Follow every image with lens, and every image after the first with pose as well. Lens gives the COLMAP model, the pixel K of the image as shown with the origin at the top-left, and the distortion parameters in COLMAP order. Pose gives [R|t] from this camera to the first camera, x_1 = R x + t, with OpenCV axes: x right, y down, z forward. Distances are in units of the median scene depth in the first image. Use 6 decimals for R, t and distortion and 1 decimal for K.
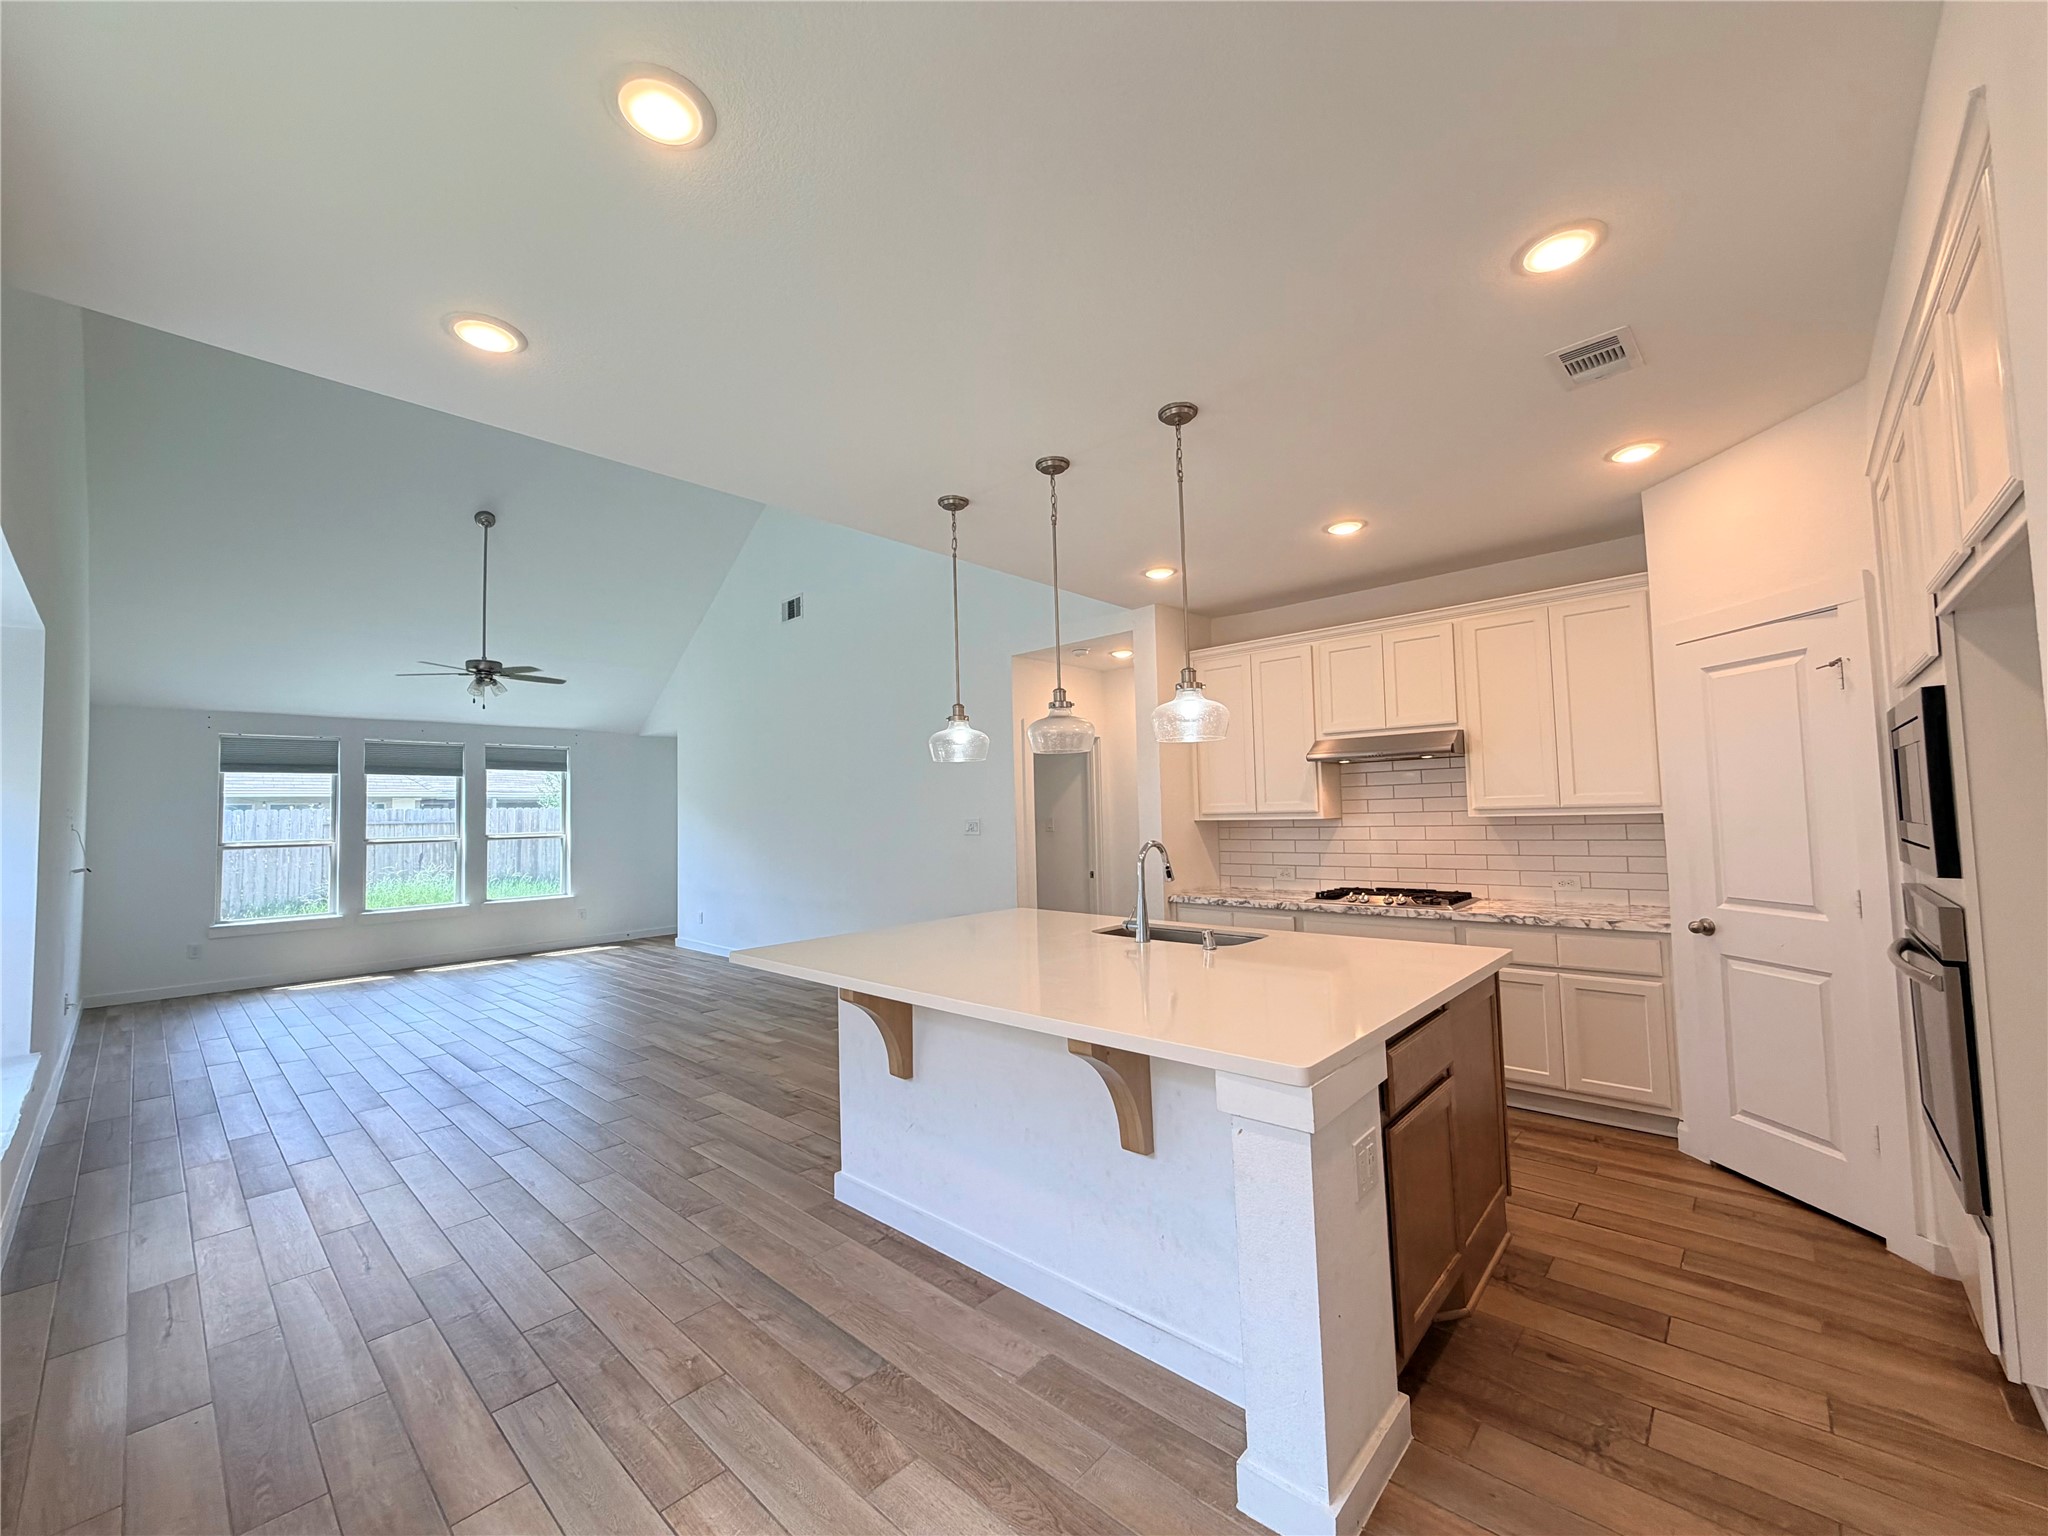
lens RADIAL K [[817.0, 0, 1015.6], [0, 817.0, 769.7], [0, 0, 1]] dist [-0.000364, 0.000141]
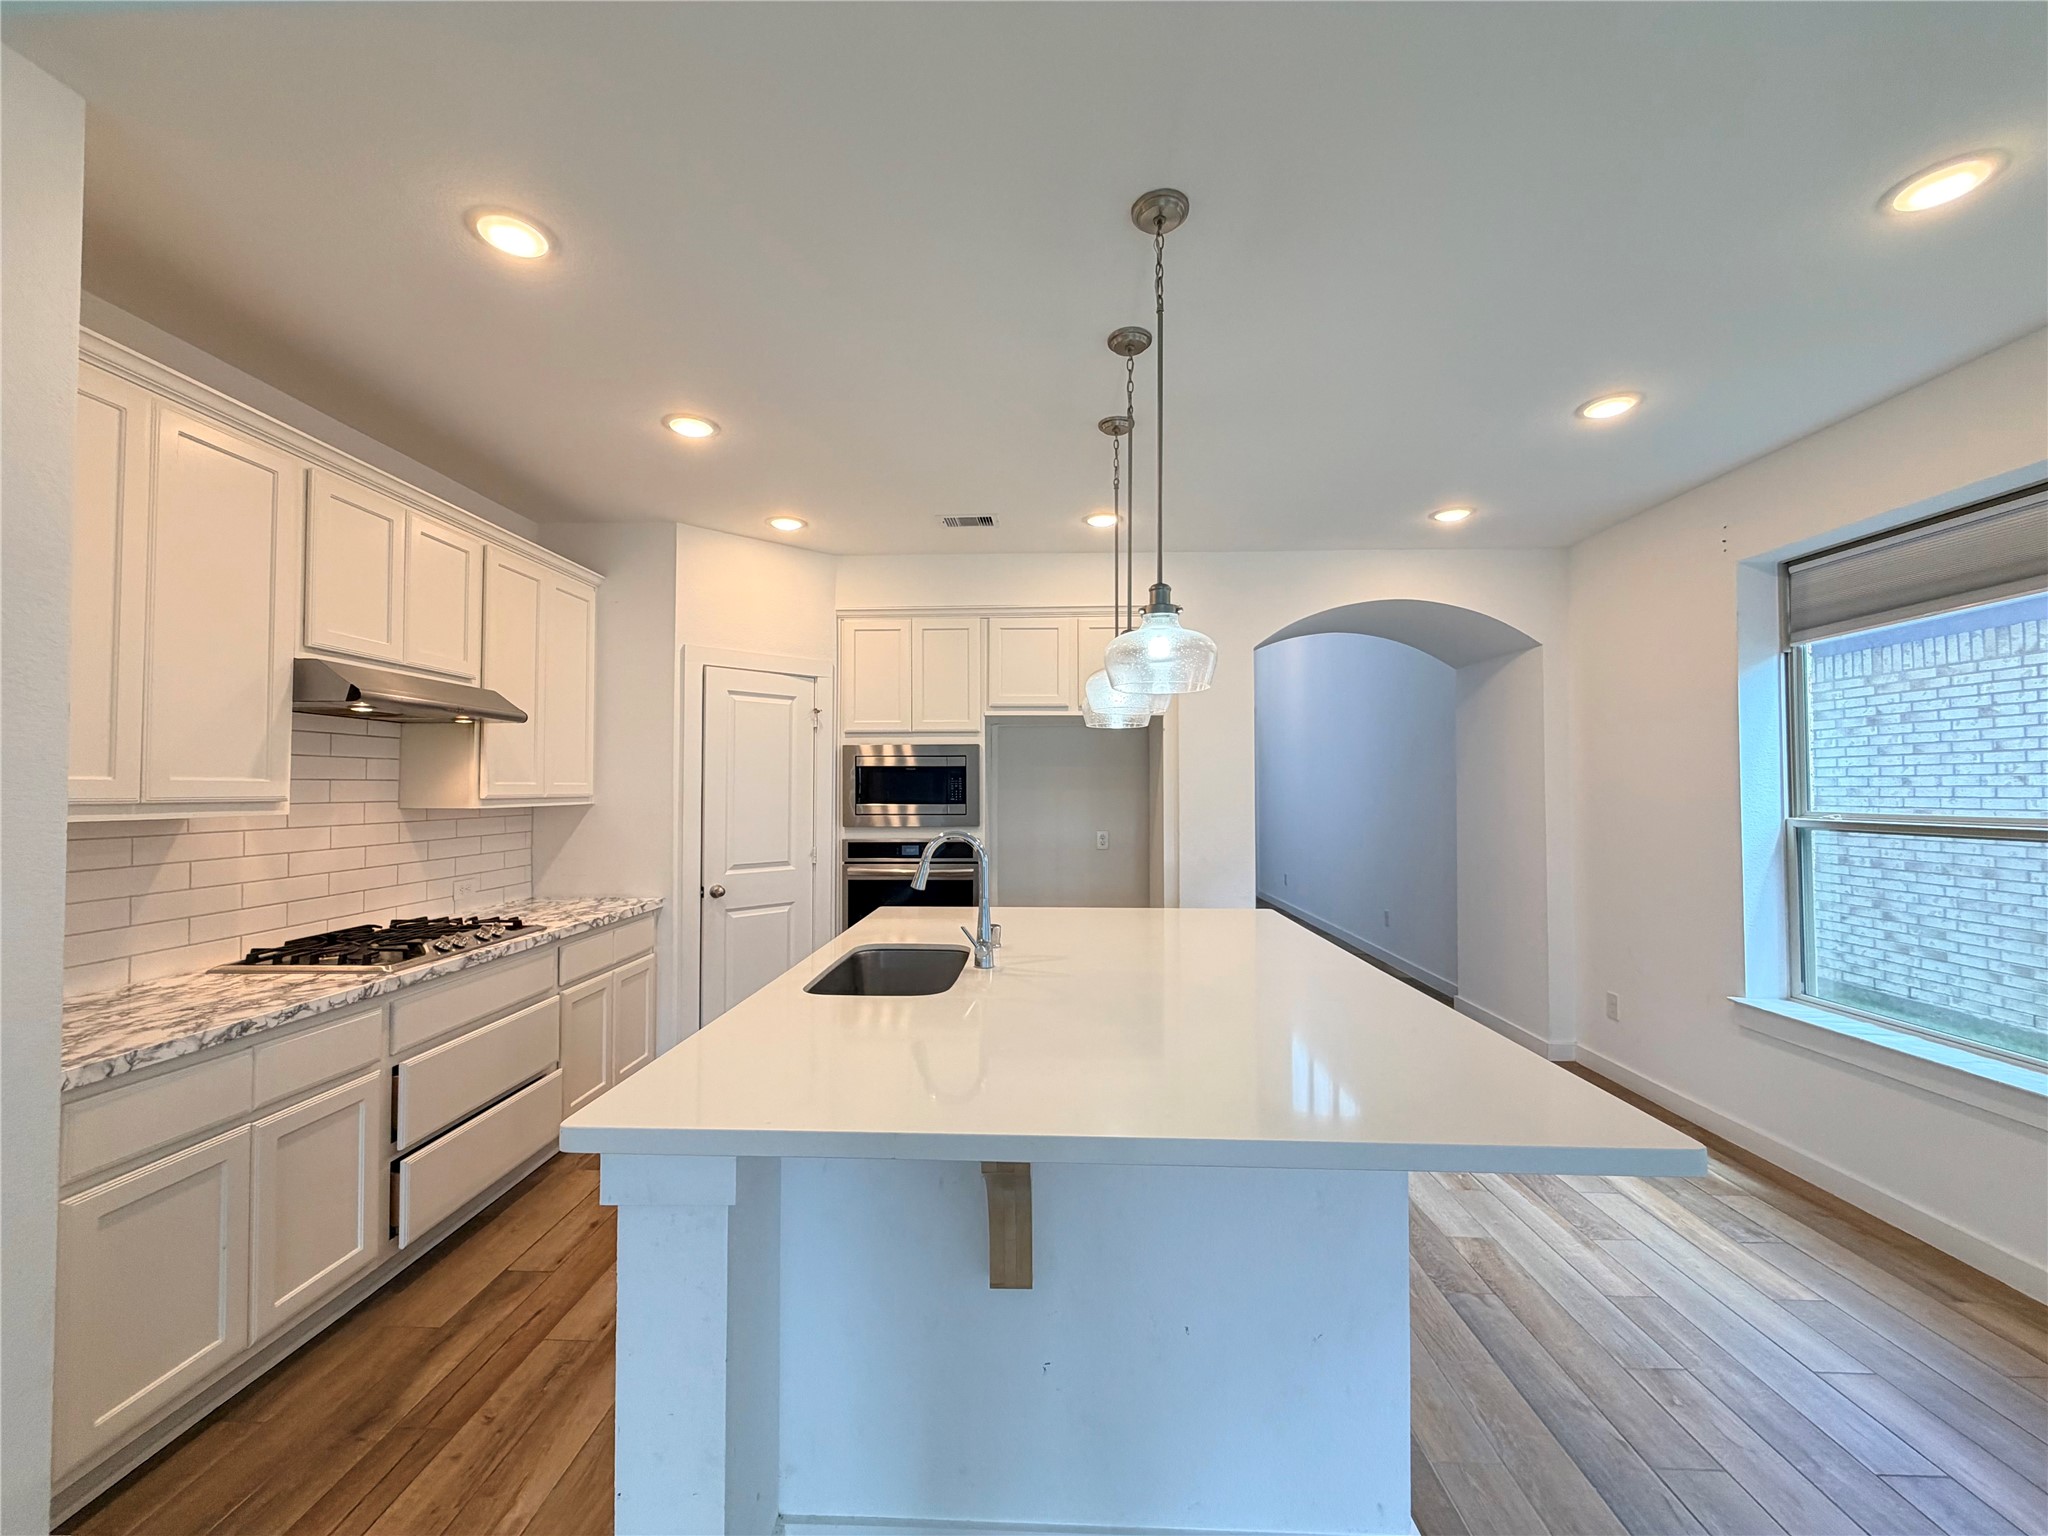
lens RADIAL K [[817.0, 0, 1015.6], [0, 817.0, 769.7], [0, 0, 1]] dist [-0.000364, 0.000141]
pose [[-0.651350, 0.043467, 0.757531, -0.297486], [-0.024253, 0.996655, -0.078042, 0.062585], [-0.758389, -0.069205, -0.648117, 1.017568]]
